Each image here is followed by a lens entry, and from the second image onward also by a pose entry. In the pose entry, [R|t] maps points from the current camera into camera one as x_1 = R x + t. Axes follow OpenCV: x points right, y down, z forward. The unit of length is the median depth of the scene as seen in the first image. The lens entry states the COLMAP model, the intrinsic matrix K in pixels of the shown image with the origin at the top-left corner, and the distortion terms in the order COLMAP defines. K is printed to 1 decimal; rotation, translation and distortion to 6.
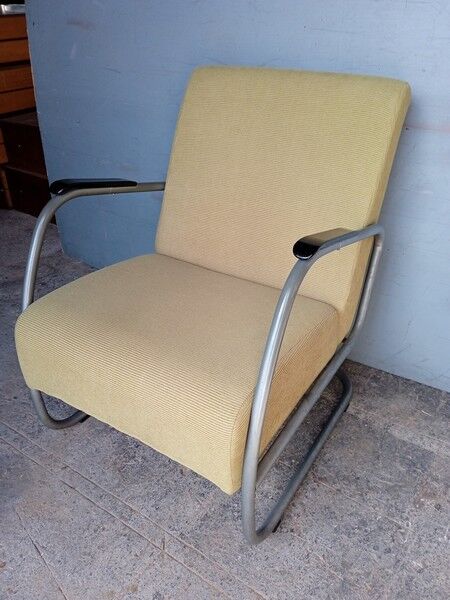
lens RADIAL K [[506.4, 0, 224.6], [0, 506.4, 299.8], [0, 0, 1]] dist [0.078277, -0.148625]
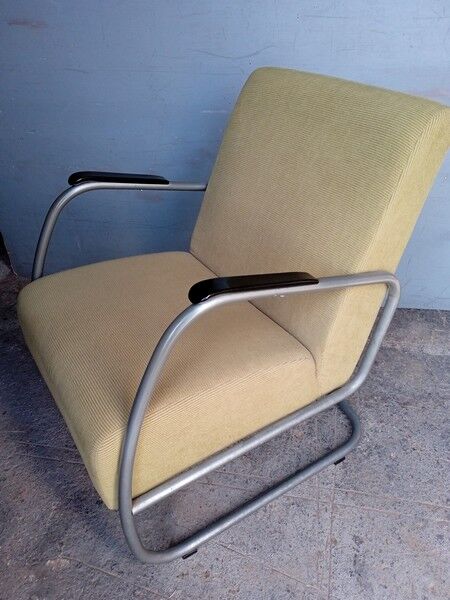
lens RADIAL K [[506.4, 0, 224.2], [0, 506.4, 298.5], [0, 0, 1]] dist [0.078277, -0.148625]
pose [[0.917412, -0.238599, 0.318473, -0.518060], [0.226396, 0.971114, 0.075385, -0.068334], [-0.327260, 0.002942, 0.944930, 0.025502]]
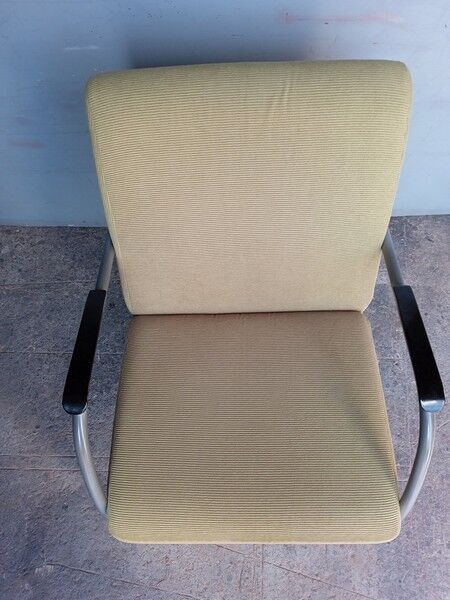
lens RADIAL K [[506.4, 0, 226.2], [0, 506.4, 297.4], [0, 0, 1]] dist [0.078277, -0.148625]
pose [[0.841200, -0.498702, 0.208993, -0.220501], [0.300852, 0.752817, 0.585452, -0.578998], [-0.449300, -0.429607, 0.783306, 0.188004]]
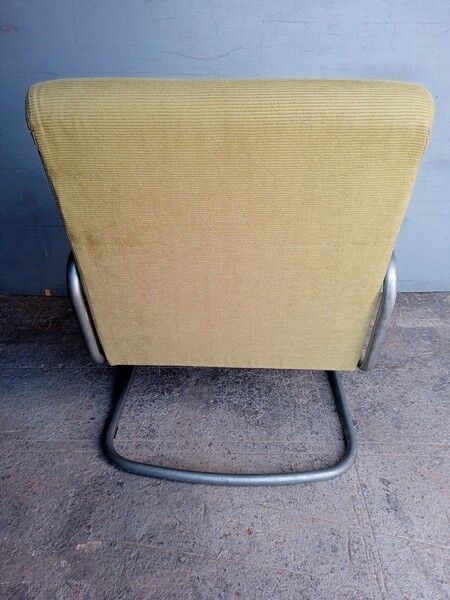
lens RADIAL K [[506.4, 0, 227.4], [0, 506.4, 299.7], [0, 0, 1]] dist [0.078277, -0.148625]
pose [[0.830656, -0.261519, 0.491546, -0.728889], [0.291436, 0.956450, 0.016368, 0.054592], [-0.474420, 0.129658, 0.870698, 0.088160]]
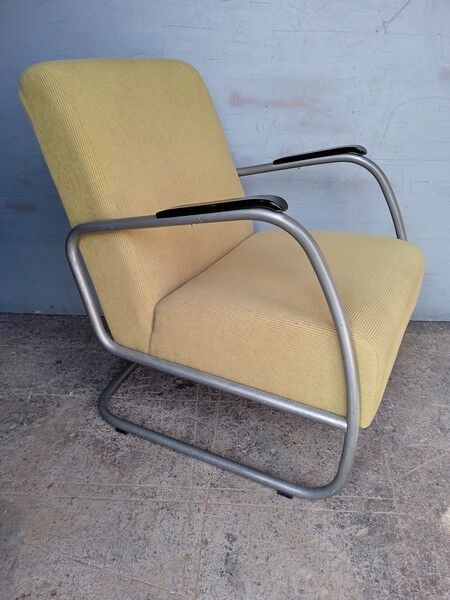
lens RADIAL K [[506.4, 0, 233.3], [0, 506.4, 300.1], [0, 0, 1]] dist [0.078277, -0.148625]
pose [[0.843467, -0.215671, 0.491985, -0.429782], [0.257580, 0.966088, -0.018097, 0.121184], [-0.471398, 0.141990, 0.870415, 0.039314]]
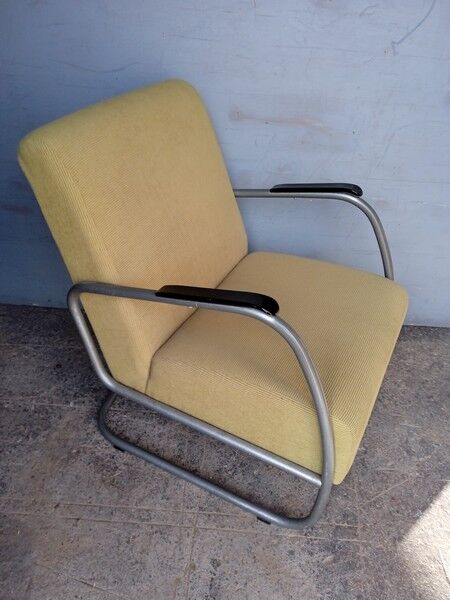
lens RADIAL K [[506.4, 0, 232.2], [0, 506.4, 301.5], [0, 0, 1]] dist [0.078277, -0.148625]
pose [[0.844567, -0.269409, 0.462736, -0.394978], [0.218076, 0.962348, 0.162263, -0.147912], [-0.489028, -0.036130, 0.871519, -0.021816]]
